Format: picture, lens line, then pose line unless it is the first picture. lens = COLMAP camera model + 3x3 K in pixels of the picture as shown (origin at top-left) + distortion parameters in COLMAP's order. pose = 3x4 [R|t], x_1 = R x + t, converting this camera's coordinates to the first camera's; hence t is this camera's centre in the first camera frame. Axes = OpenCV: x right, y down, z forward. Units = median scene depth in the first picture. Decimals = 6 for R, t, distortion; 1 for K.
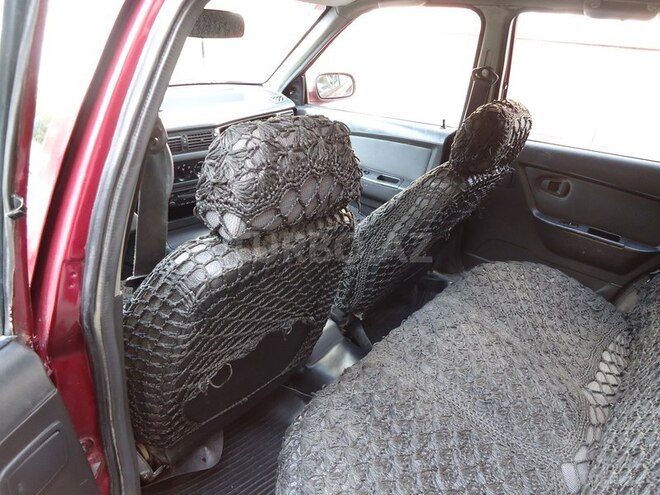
lens RADIAL K [[513.6, 0, 329.4], [0, 513.6, 247.3], [0, 0, 1]] dist [0.012707, 0.018502]
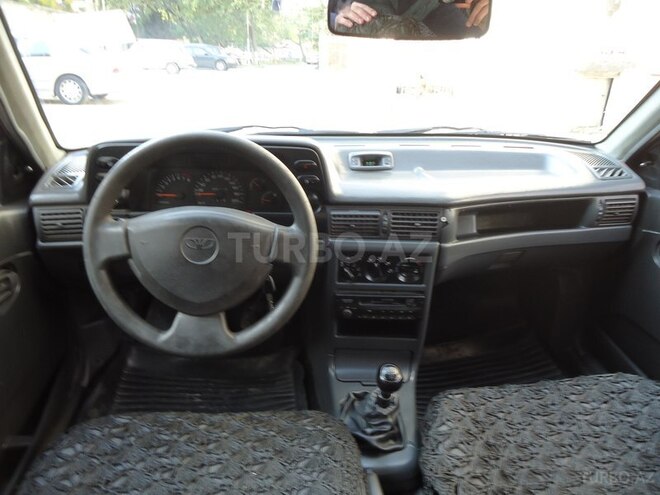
lens RADIAL K [[513.6, 0, 330.6], [0, 513.6, 246.5], [0, 0, 1]] dist [0.012707, 0.018502]
pose [[0.716717, 0.210432, -0.664858, 0.067497], [-0.278461, 0.960440, 0.003805, -0.131017], [0.639357, 0.182410, 0.746960, 0.411461]]
